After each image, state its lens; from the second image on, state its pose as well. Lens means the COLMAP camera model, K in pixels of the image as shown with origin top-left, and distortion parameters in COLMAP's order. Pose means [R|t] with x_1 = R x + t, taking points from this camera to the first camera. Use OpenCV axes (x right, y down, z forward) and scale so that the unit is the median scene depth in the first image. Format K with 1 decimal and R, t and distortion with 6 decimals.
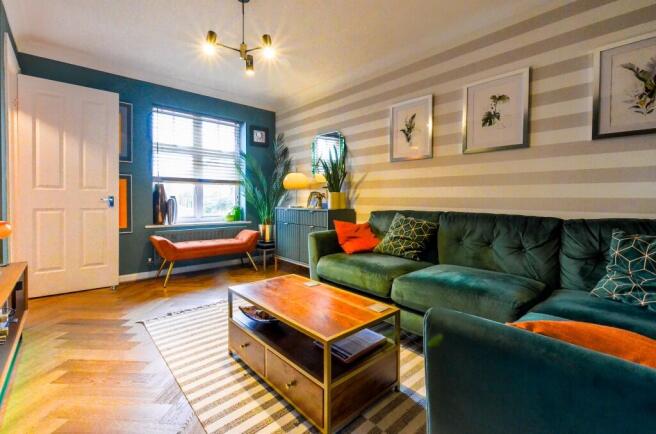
lens RADIAL K [[295.3, 0, 332.6], [0, 295.3, 220.1], [0, 0, 1]] dist [0.016496, -0.014320]
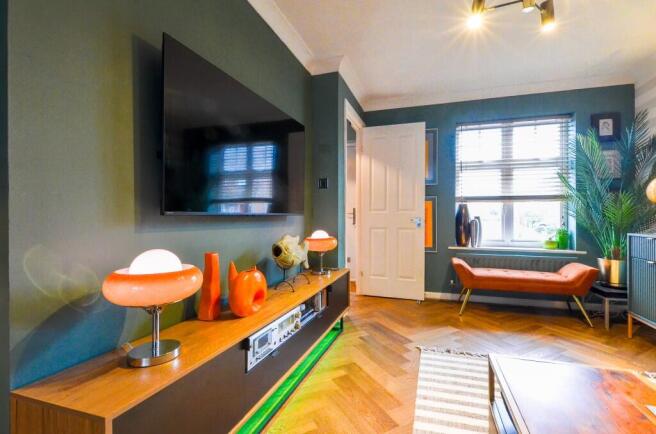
lens RADIAL K [[295.3, 0, 332.6], [0, 295.3, 220.1], [0, 0, 1]] dist [0.016496, -0.014320]
pose [[0.513701, 0.003822, -0.857961, 0.019630], [-0.057875, 0.997867, -0.030208, -0.016847], [0.856015, 0.065172, 0.512826, 0.149268]]
